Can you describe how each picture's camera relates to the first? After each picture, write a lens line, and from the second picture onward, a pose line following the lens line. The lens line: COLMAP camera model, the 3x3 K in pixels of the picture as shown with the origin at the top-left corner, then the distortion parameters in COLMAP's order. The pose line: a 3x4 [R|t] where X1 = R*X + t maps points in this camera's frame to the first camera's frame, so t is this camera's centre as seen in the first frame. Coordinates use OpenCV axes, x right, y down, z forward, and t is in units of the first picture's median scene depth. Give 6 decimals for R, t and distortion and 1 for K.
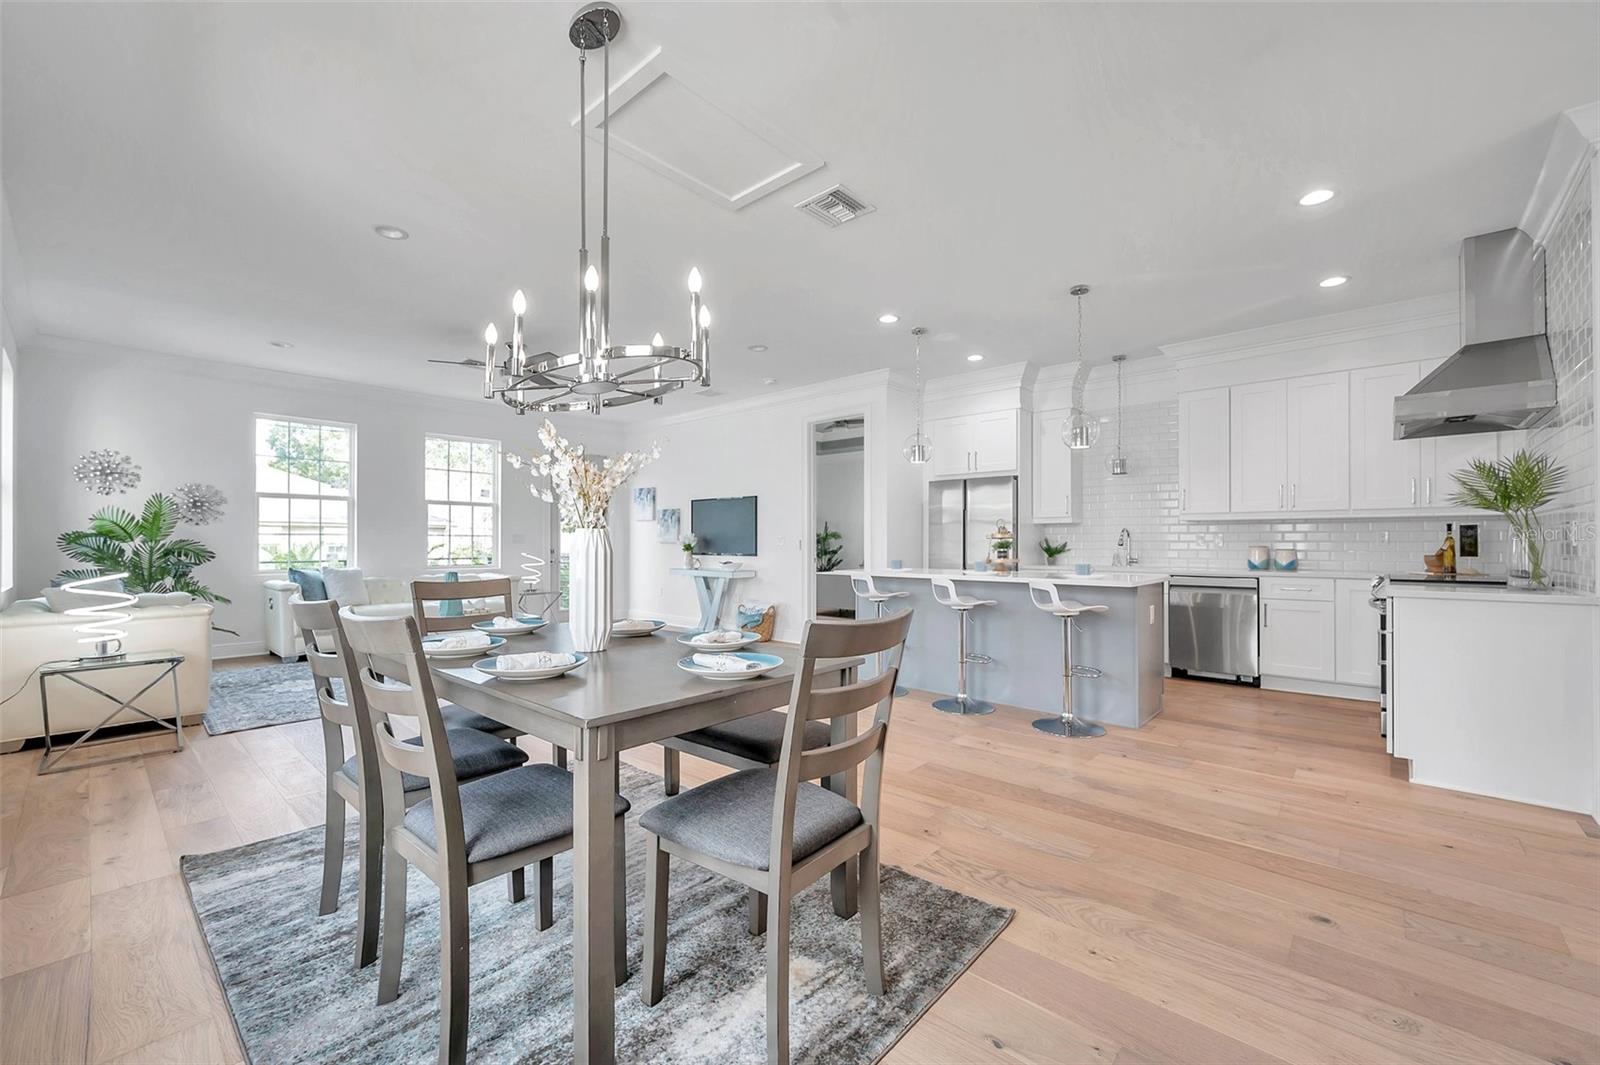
lens RADIAL K [[644.2, 0, 798.1], [0, 644.2, 538.2], [0, 0, 1]] dist [-0.001637, -0.000477]
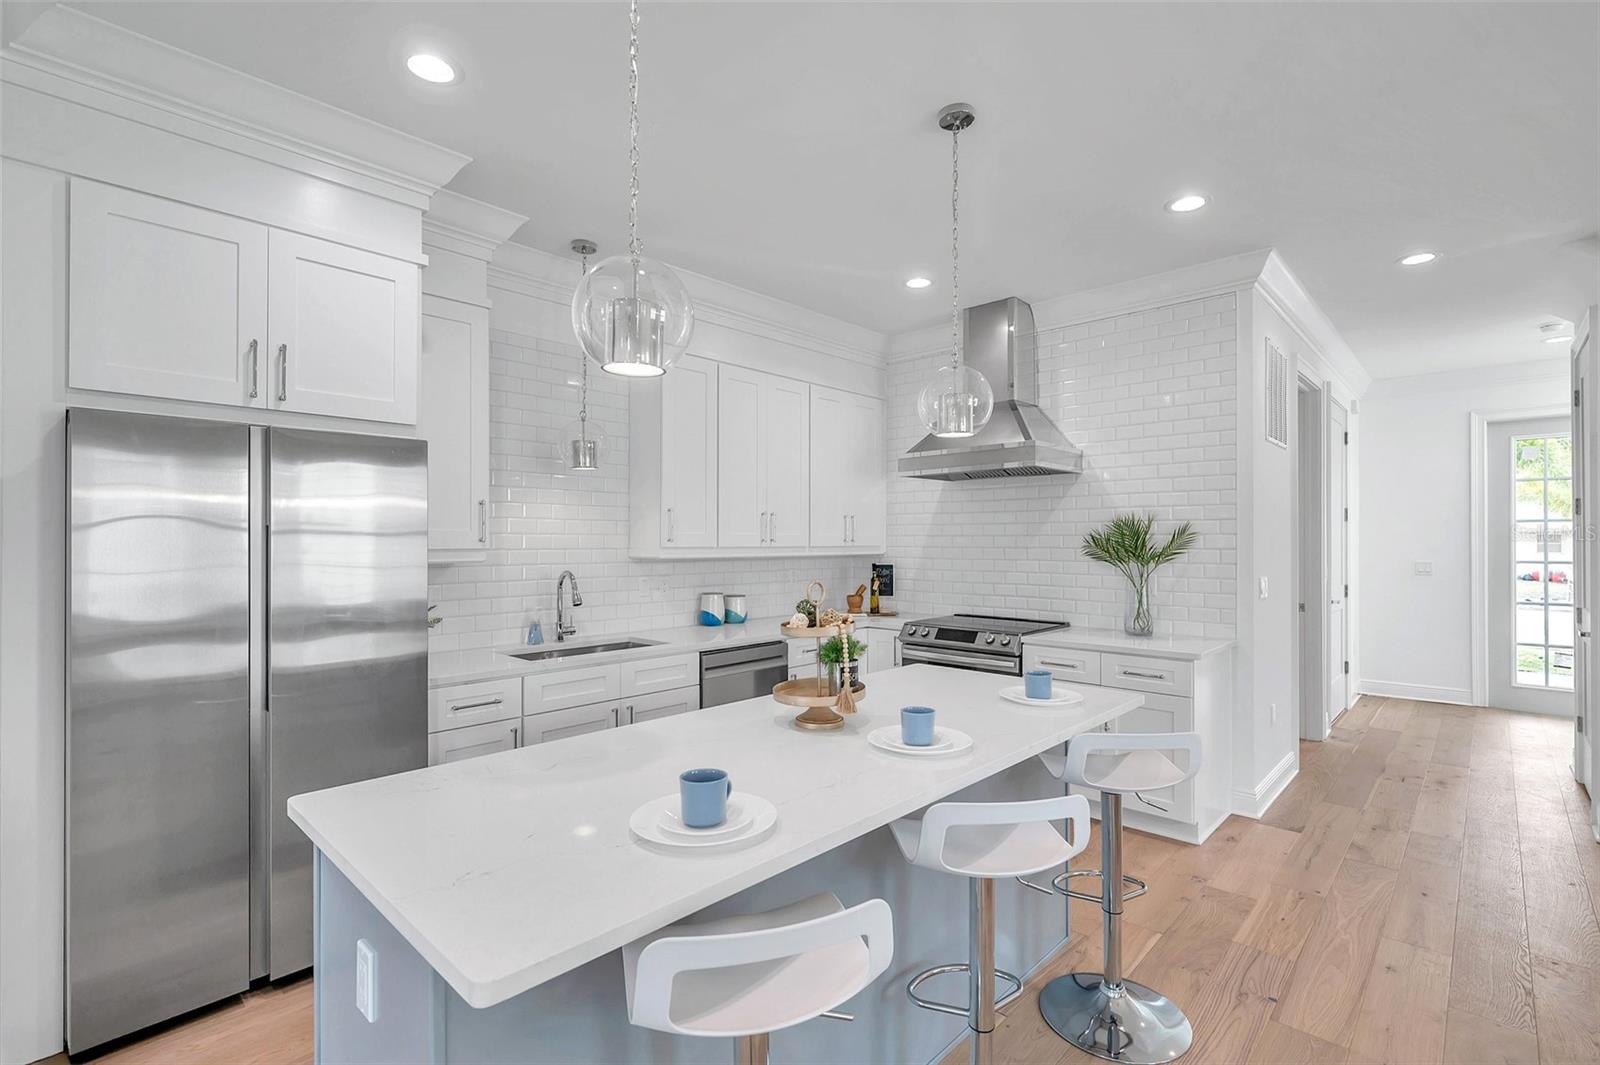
lens RADIAL K [[733.8, 0, 808.5], [0, 733.8, 539.3], [0, 0, 1]] dist [-0.003524, 0.000046]
pose [[0.012866, 0.001071, 0.999917, -0.108455], [-0.006805, 0.999976, -0.000983, -0.050661], [-0.999894, -0.006791, 0.012873, 0.942737]]
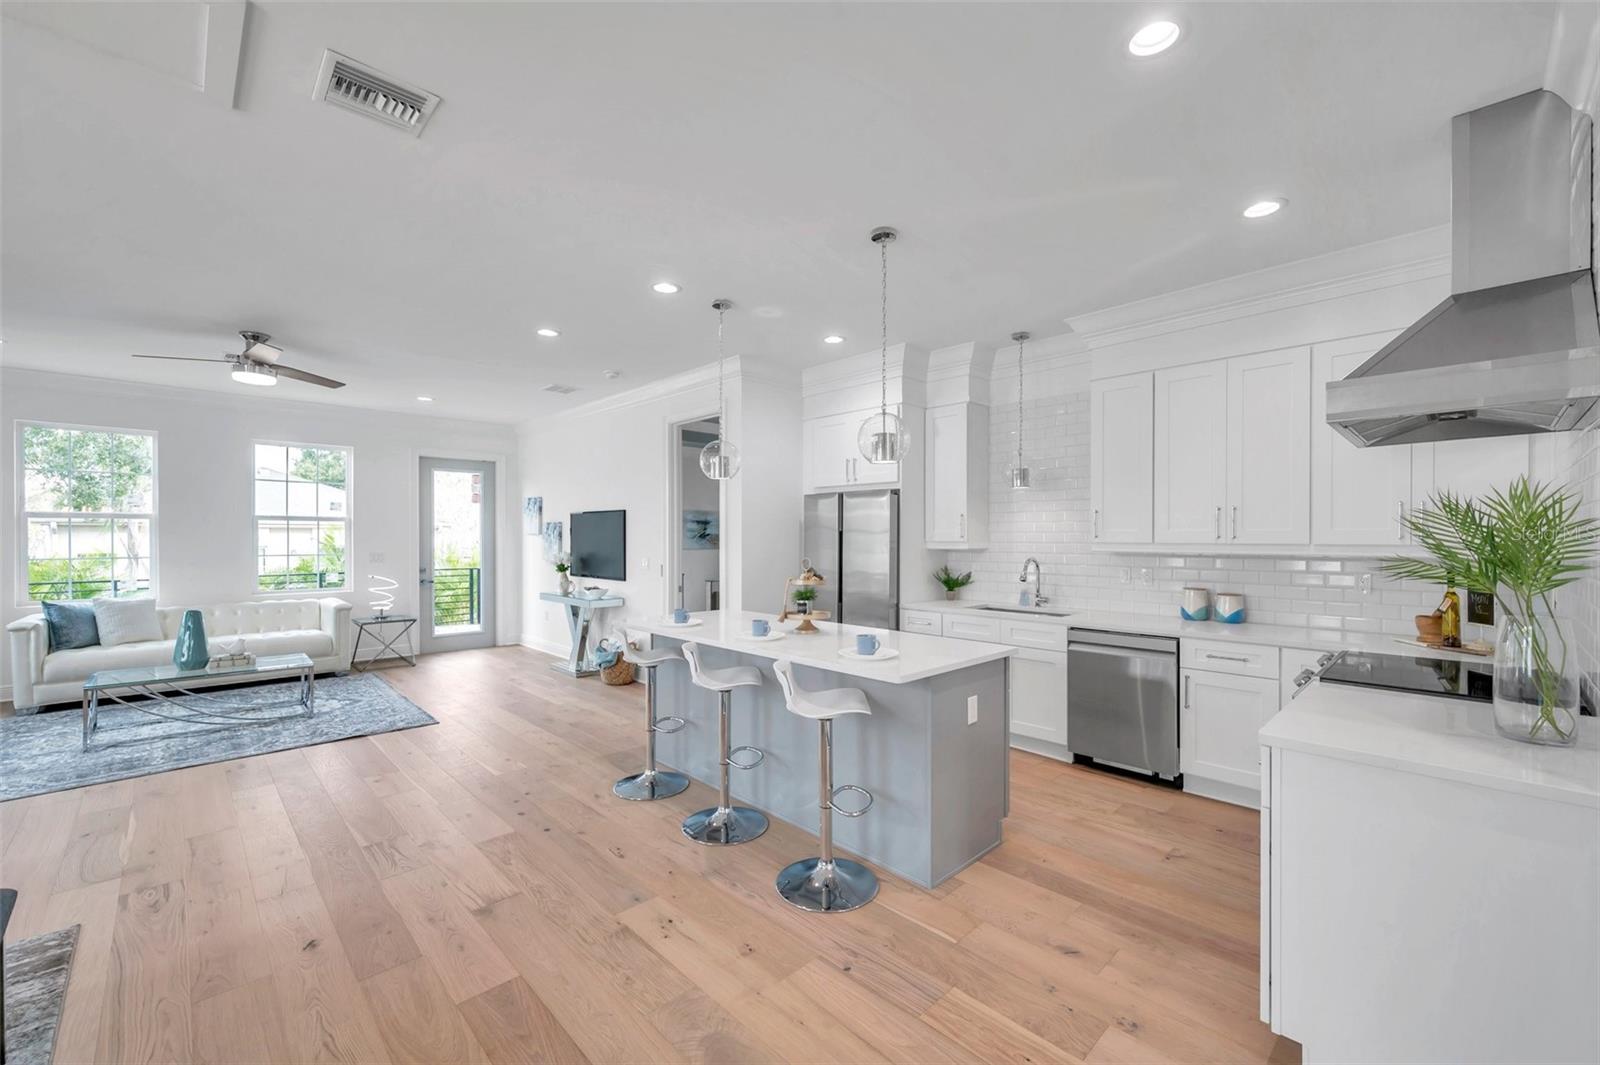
lens RADIAL K [[646.8, 0, 800.9], [0, 646.8, 538.4], [0, 0, 1]] dist [0.001756, 0.000649]
pose [[0.998003, -0.000406, -0.063169, 0.334329], [0.001124, 0.999935, 0.011330, -0.056707], [0.063160, -0.011379, 0.997939, 0.251413]]
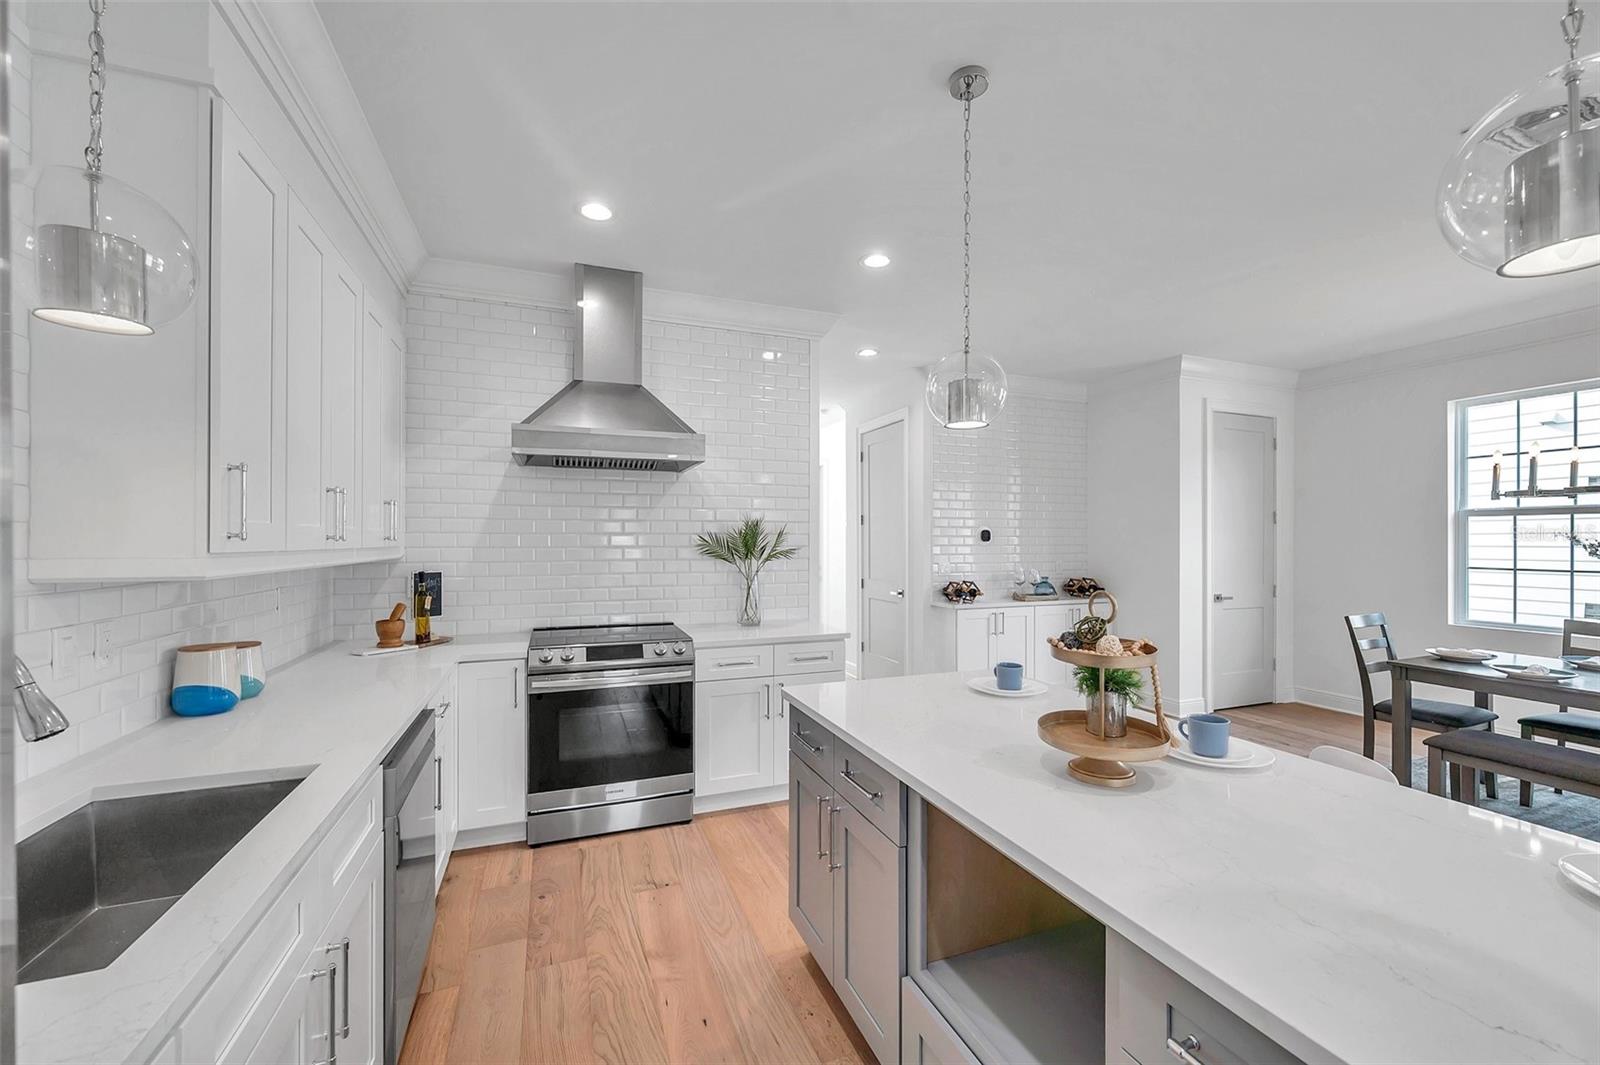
lens RADIAL K [[634.2, 0, 806.3], [0, 634.2, 538.2], [0, 0, 1]] dist [-0.001703, -0.000098]
pose [[-0.893900, -0.000975, 0.448266, 0.287274], [-0.005293, 0.999951, -0.008381, -0.048014], [-0.448236, -0.009865, -0.893861, 1.240830]]
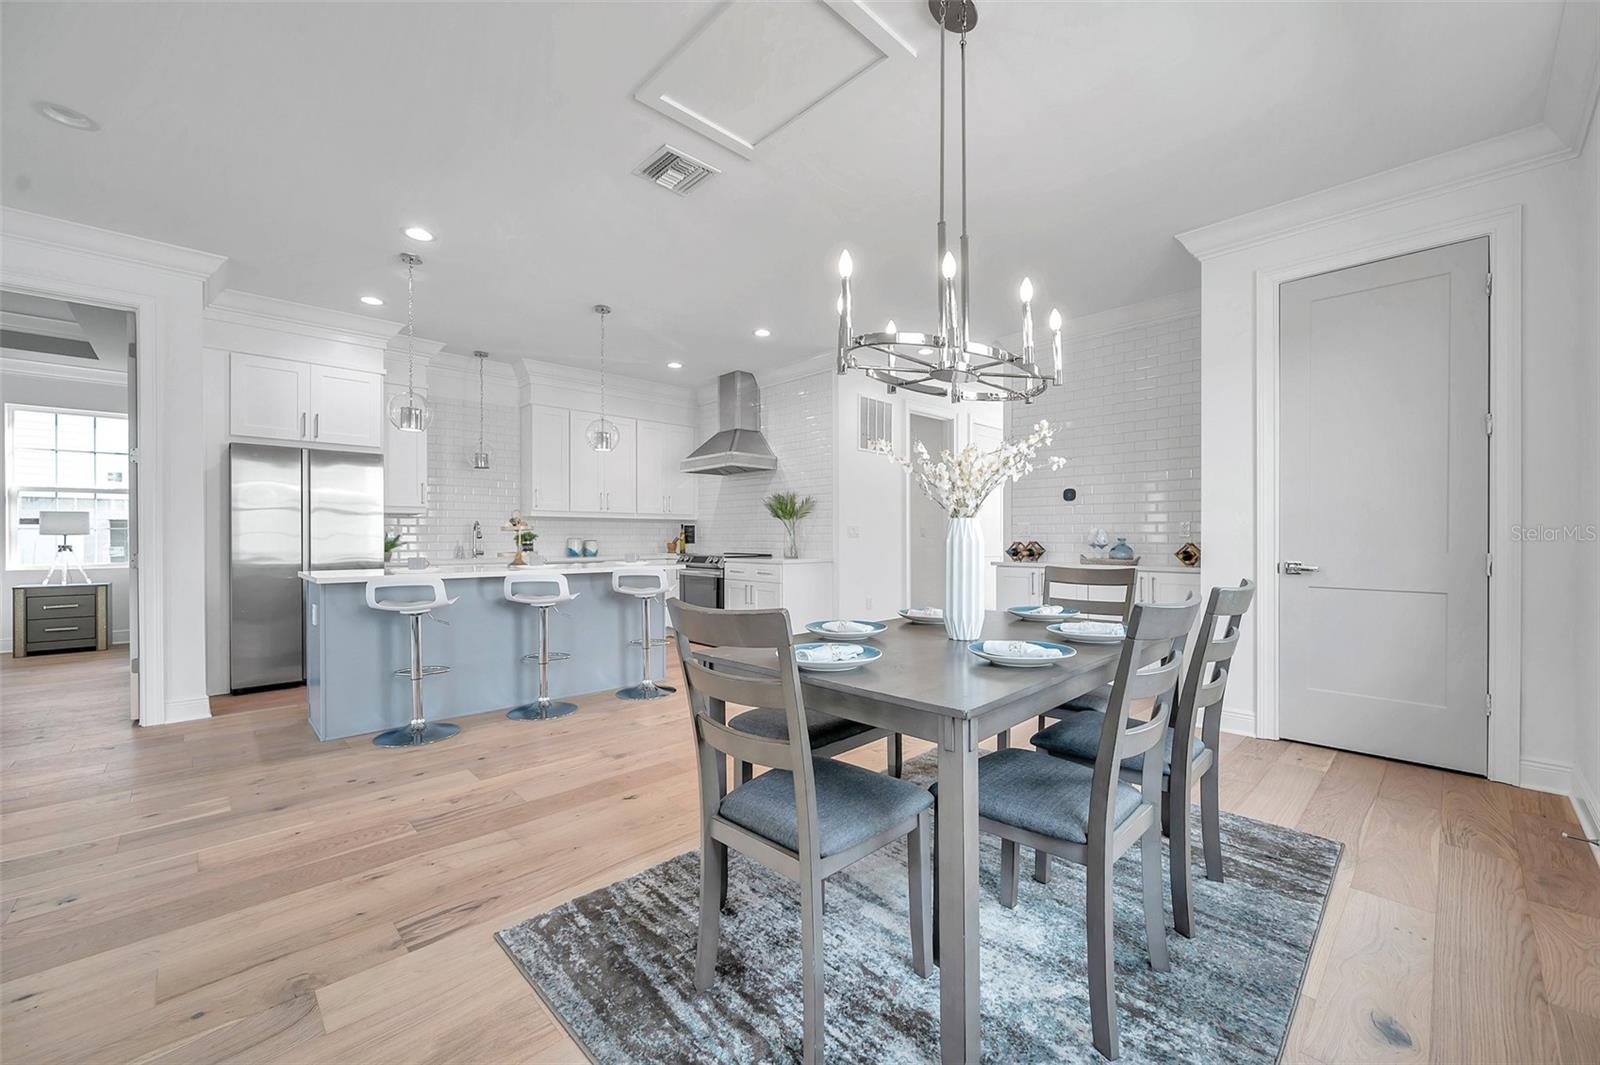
lens RADIAL K [[634.2, 0, 806.3], [0, 634.2, 538.2], [0, 0, 1]] dist [-0.001703, -0.000098]
pose [[0.064584, -0.002848, 0.997908, -0.548864], [-0.006005, 0.999977, 0.003243, 0.006068], [-0.997894, -0.006202, 0.064566, 0.488774]]
